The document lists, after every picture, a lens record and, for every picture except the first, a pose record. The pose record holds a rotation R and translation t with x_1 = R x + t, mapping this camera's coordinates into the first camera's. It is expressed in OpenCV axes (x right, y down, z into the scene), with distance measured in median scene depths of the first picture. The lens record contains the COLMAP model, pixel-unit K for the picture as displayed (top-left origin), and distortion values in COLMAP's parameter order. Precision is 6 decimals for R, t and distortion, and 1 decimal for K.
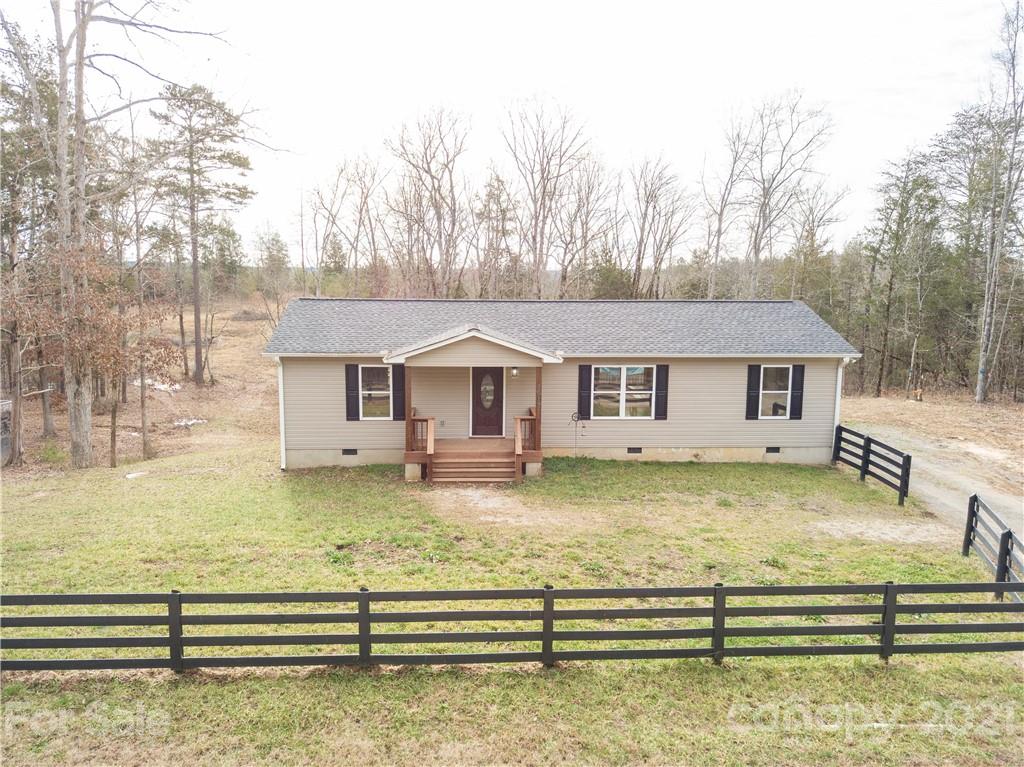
lens RADIAL K [[770.6, 0, 512.0], [0, 770.6, 383.5], [0, 0, 1]] dist [0.005303, -0.001415]
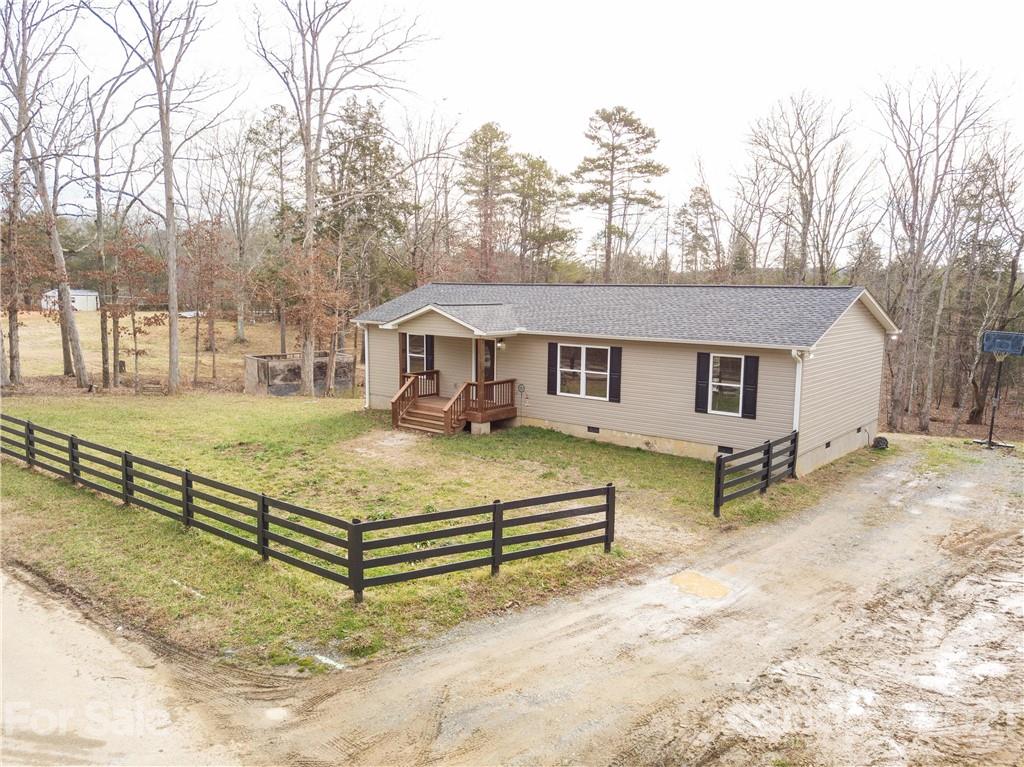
lens RADIAL K [[770.6, 0, 512.0], [0, 770.6, 383.5], [0, 0, 1]] dist [0.005303, -0.001415]
pose [[0.739359, 0.087942, -0.667543, 0.763632], [-0.091536, 0.995357, 0.029745, 0.005725], [0.667060, 0.039112, 0.743977, 0.169942]]
